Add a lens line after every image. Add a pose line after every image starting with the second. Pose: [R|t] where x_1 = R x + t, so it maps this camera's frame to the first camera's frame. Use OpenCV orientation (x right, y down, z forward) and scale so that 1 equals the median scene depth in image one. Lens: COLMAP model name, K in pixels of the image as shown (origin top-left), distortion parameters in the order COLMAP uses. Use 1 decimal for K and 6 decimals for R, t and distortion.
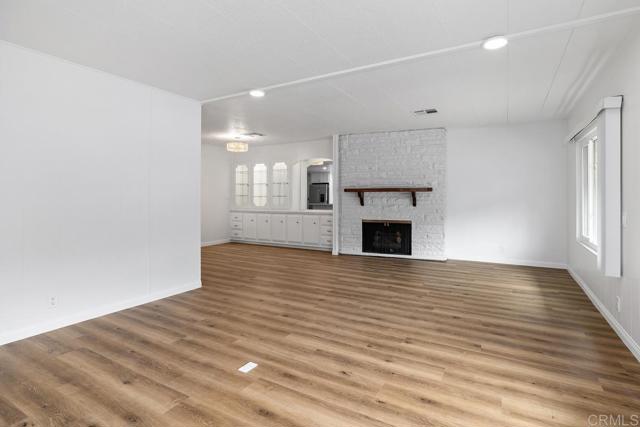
lens RADIAL K [[329.1, 0, 320.6], [0, 329.1, 195.2], [0, 0, 1]] dist [-0.001584, 0.000098]
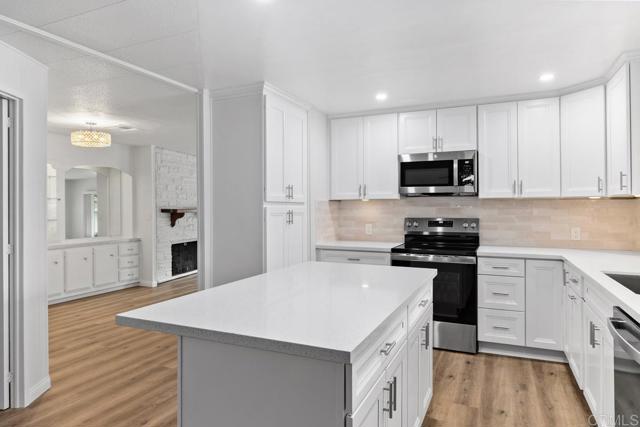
lens RADIAL K [[406.1, 0, 319.8], [0, 406.1, 207.2], [0, 0, 1]] dist [0.005209, 0.000736]
pose [[-0.103161, 0.002817, 0.994661, -1.874683], [0.007057, 0.999973, -0.002100, -0.034108], [-0.994640, 0.006803, -0.103178, 1.214861]]
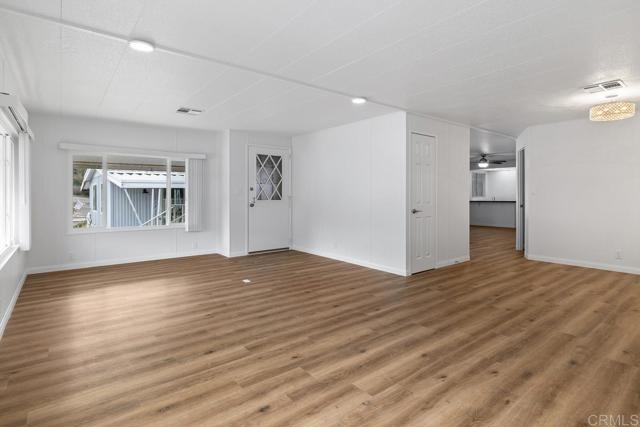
lens RADIAL K [[323.5, 0, 317.2], [0, 323.5, 204.6], [0, 0, 1]] dist [0.001948, 0.000492]
pose [[-0.380224, 0.024124, -0.924580, 0.880097], [0.004094, 0.999694, 0.024400, 0.009428], [0.924885, 0.005492, -0.380206, 1.327299]]
